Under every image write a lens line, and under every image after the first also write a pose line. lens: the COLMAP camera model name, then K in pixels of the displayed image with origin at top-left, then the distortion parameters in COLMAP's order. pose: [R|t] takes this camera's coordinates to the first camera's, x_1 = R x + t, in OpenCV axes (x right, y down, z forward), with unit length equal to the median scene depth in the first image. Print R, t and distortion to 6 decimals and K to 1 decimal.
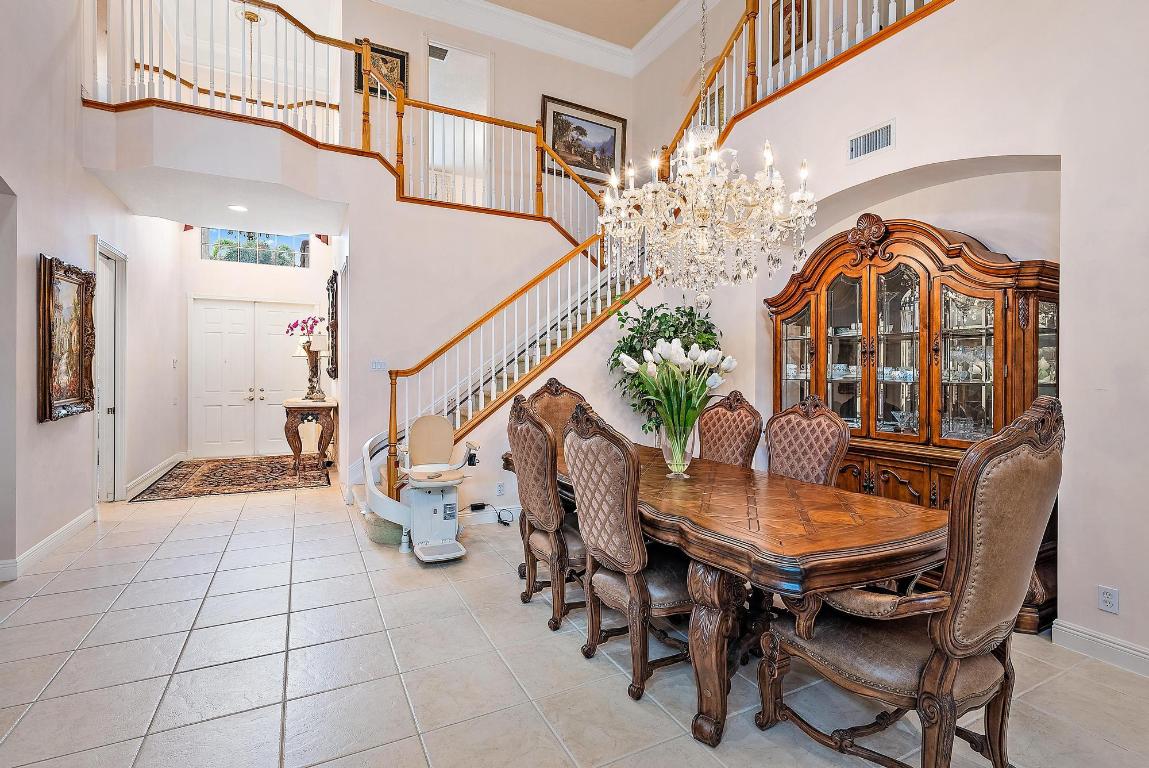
lens RADIAL K [[546.1, 0, 576.3], [0, 546.1, 370.2], [0, 0, 1]] dist [0.002419, 0.000358]
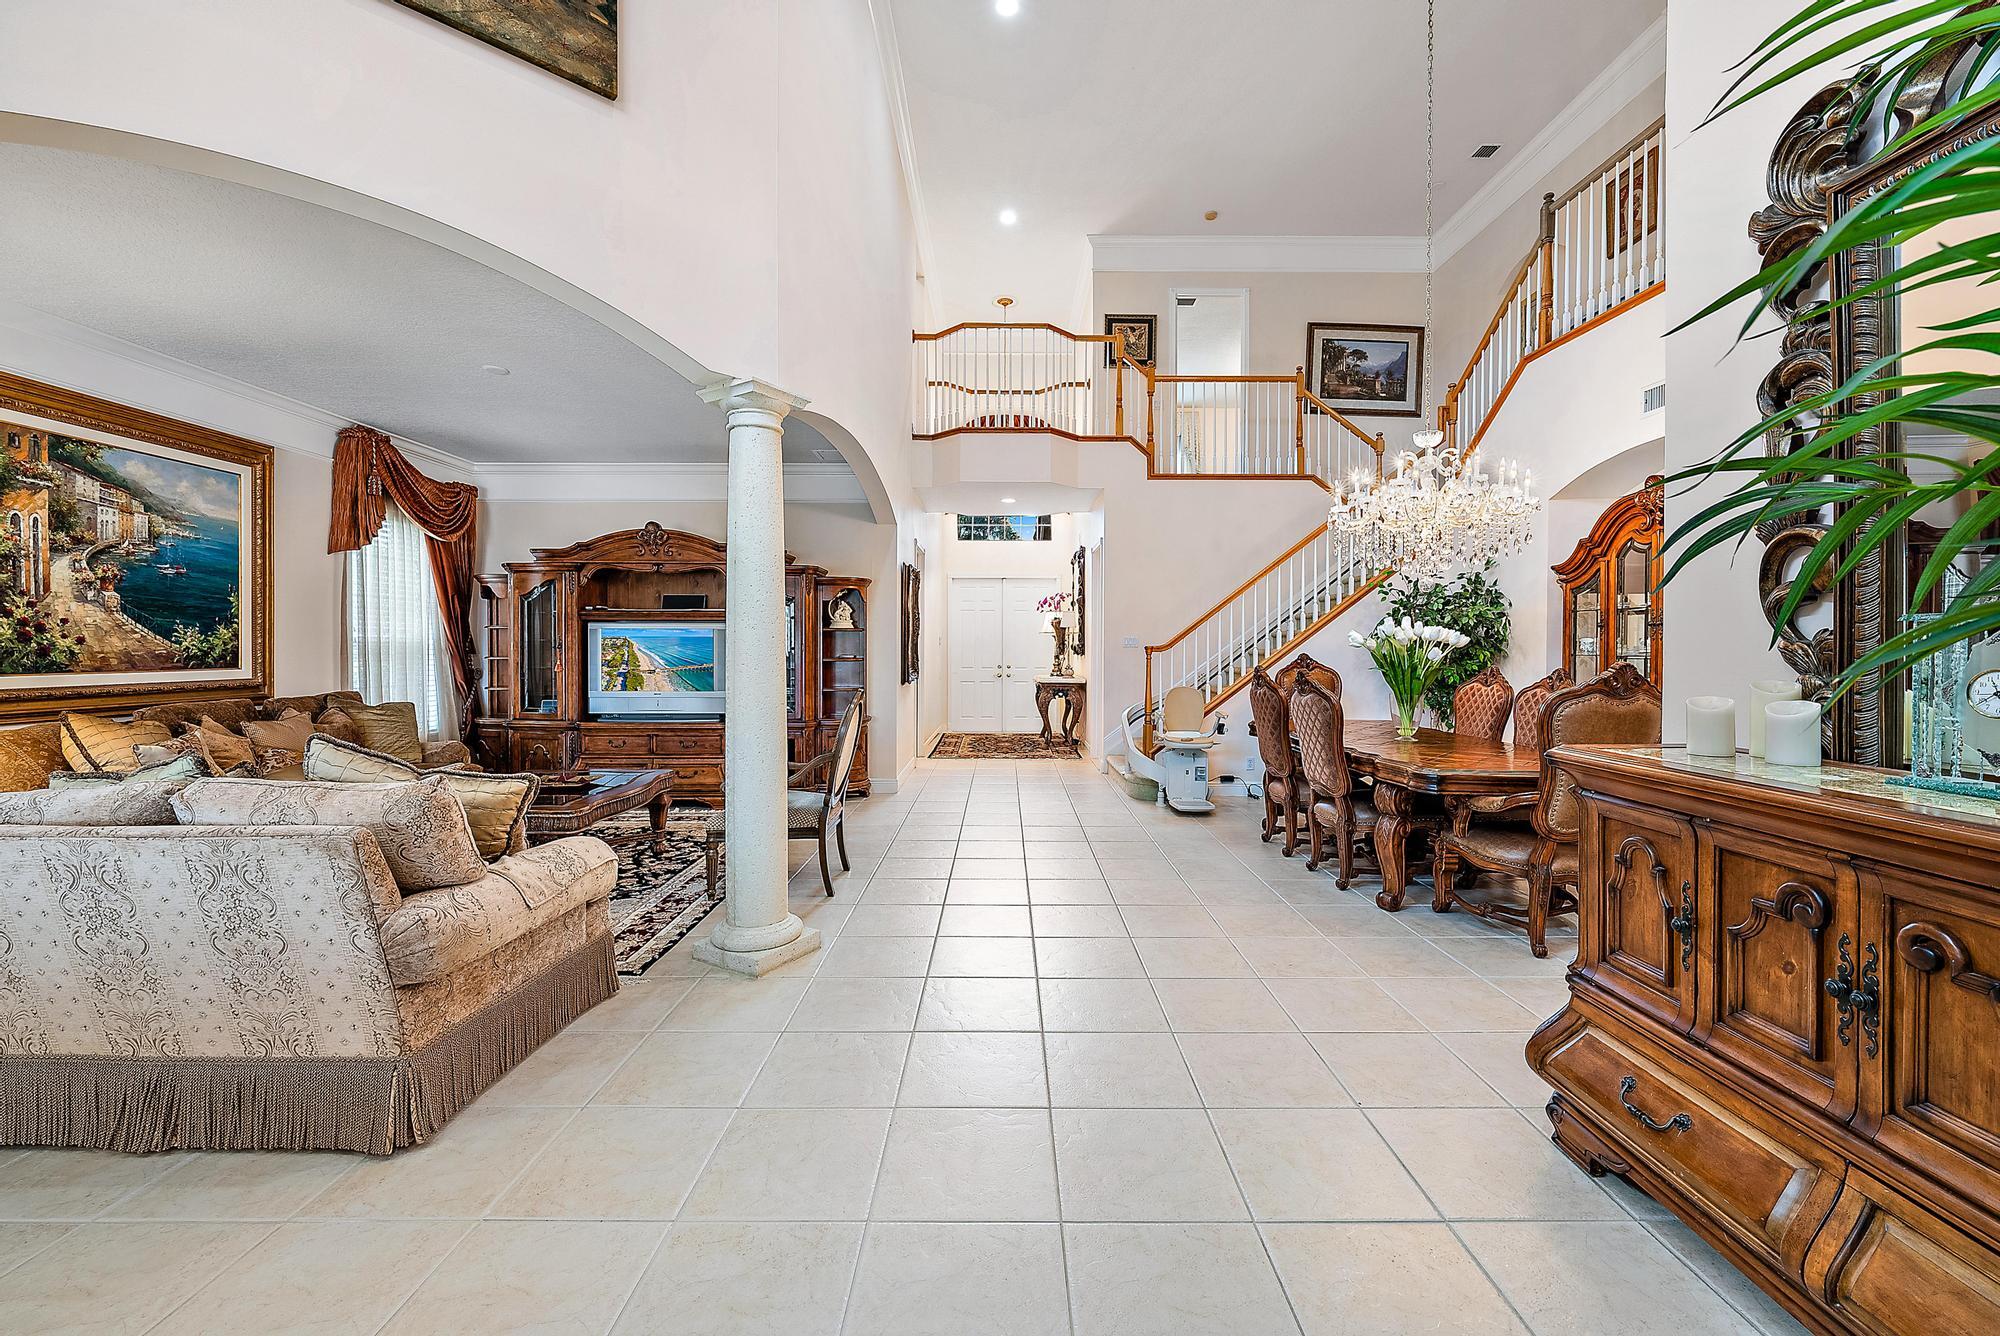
lens RADIAL K [[792.9, 0, 1004.5], [0, 792.9, 659.6], [0, 0, 1]] dist [0.000679, -0.000042]
pose [[0.894464, 0.004867, -0.447114, 0.102067], [0.002035, 0.999886, 0.014954, 0.002234], [0.447136, -0.014285, 0.894352, -0.476935]]
